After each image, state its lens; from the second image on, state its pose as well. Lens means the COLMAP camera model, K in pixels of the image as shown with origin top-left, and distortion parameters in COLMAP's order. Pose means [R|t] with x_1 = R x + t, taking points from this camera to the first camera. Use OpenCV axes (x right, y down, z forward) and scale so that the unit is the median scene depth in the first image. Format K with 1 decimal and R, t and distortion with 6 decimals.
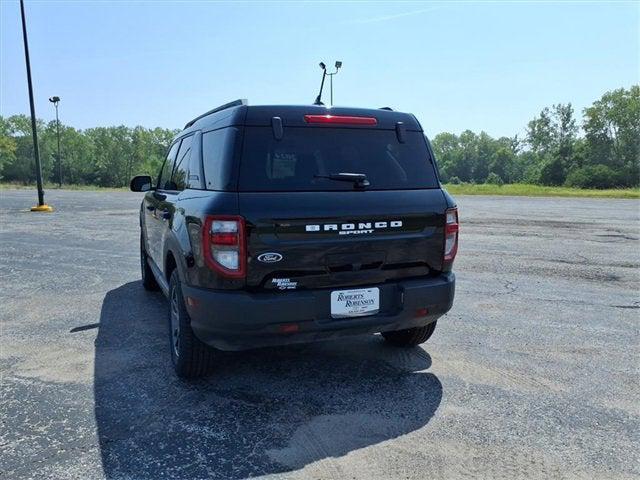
lens RADIAL K [[518.2, 0, 319.3], [0, 518.2, 237.6], [0, 0, 1]] dist [0.023988, -0.032801]
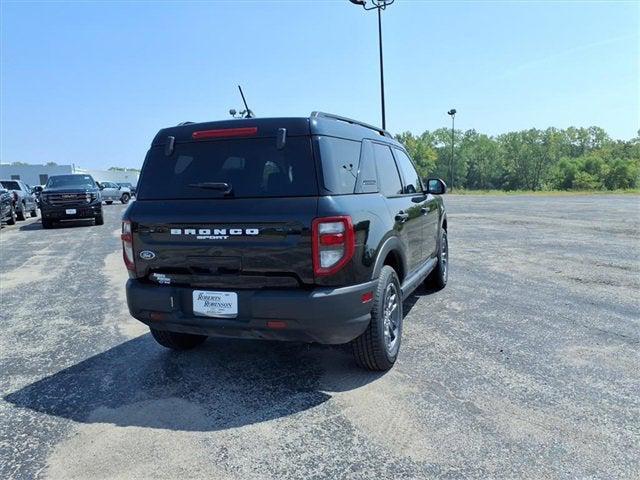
lens RADIAL K [[518.2, 0, 320.9], [0, 518.2, 246.0], [0, 0, 1]] dist [0.023988, -0.032801]
pose [[0.727731, 0.058165, -0.683392, 0.920559], [-0.052139, 0.998206, 0.029439, -0.034650], [0.683878, 0.014208, 0.729458, 0.359530]]
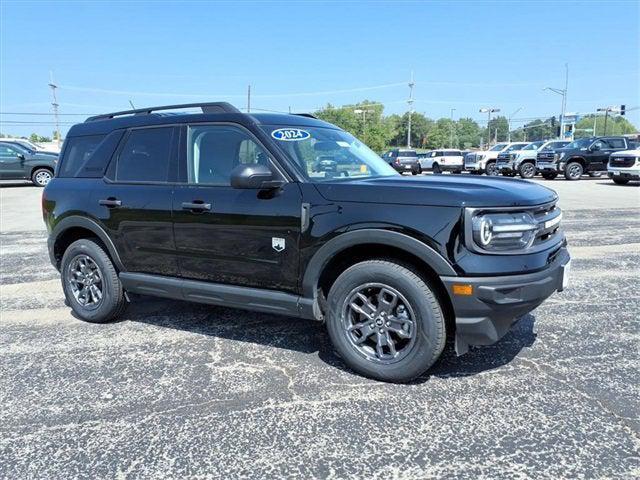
lens RADIAL K [[518.2, 0, 320.5], [0, 518.2, 242.6], [0, 0, 1]] dist [0.023988, -0.032801]
pose [[-0.802607, 0.106985, -0.586836, 0.547593], [-0.049943, 0.968279, 0.244830, -0.332618], [0.594414, 0.225811, -0.771804, 2.793648]]
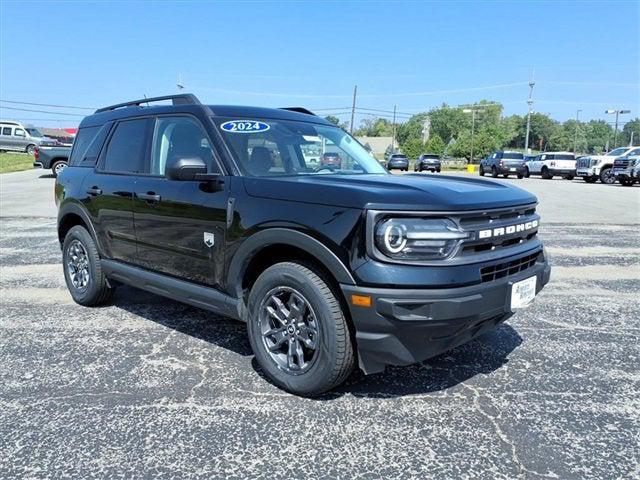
lens RADIAL K [[518.2, 0, 323.0], [0, 518.2, 240.0], [0, 0, 1]] dist [0.023988, -0.032801]
pose [[-0.910173, 0.055046, -0.410555, 0.211186], [-0.054721, 0.966466, 0.250895, -0.333234], [0.410599, 0.250824, -0.876639, 2.916083]]
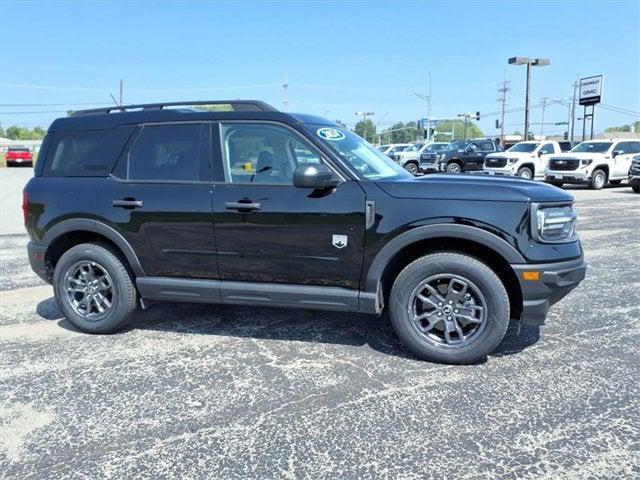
lens RADIAL K [[518.2, 0, 319.3], [0, 518.2, 248.8], [0, 0, 1]] dist [0.023988, -0.032801]
pose [[-0.635344, 0.138934, -0.759628, 0.852765], [-0.076907, 0.967408, 0.241260, -0.309197], [0.768390, 0.211704, -0.603952, 2.551070]]
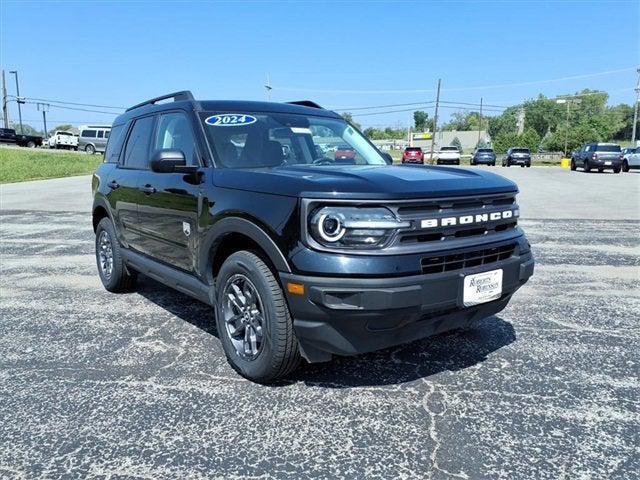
lens RADIAL K [[518.2, 0, 320.7], [0, 518.2, 243.3], [0, 0, 1]] dist [0.023988, -0.032801]
pose [[-0.967788, 0.047561, -0.247234, -0.006368], [-0.021077, 0.963242, 0.267805, -0.328946], [0.250883, 0.264390, -0.931212, 3.000484]]
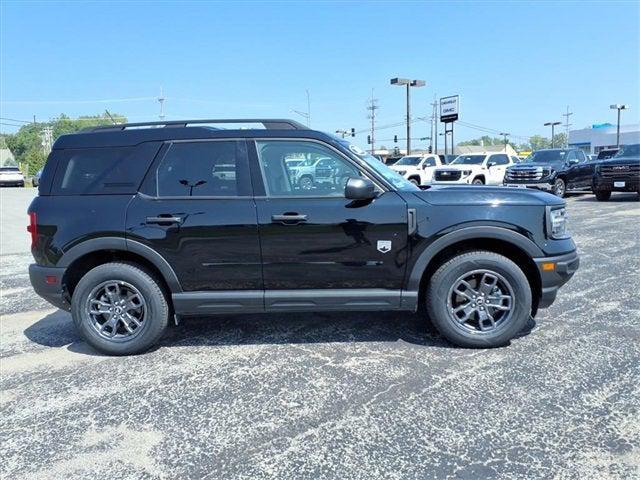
lens RADIAL K [[518.2, 0, 318.3], [0, 518.2, 240.9], [0, 0, 1]] dist [0.023988, -0.032801]
pose [[-0.438103, 0.132167, -0.889156, 1.133287], [-0.076555, 0.980053, 0.183399, -0.286497], [0.895659, 0.148417, -0.419246, 2.288272]]
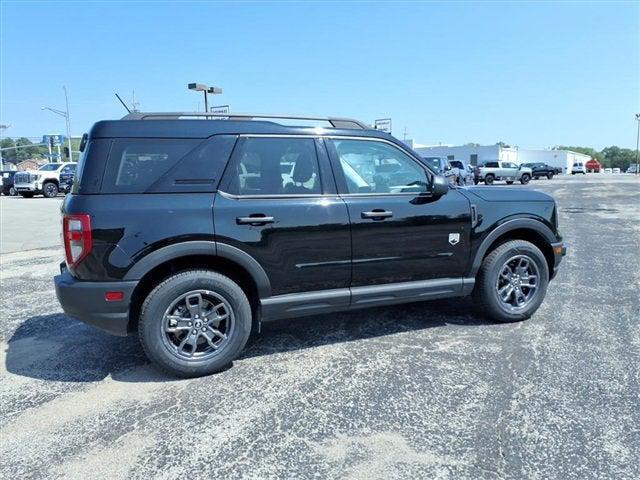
lens RADIAL K [[518.2, 0, 317.6], [0, 518.2, 245.9], [0, 0, 1]] dist [0.023988, -0.032801]
pose [[0.001540, 0.136239, -0.990675, 1.317977], [-0.102792, 0.985450, 0.135360, -0.191027], [0.994702, 0.101625, 0.015522, 1.555243]]
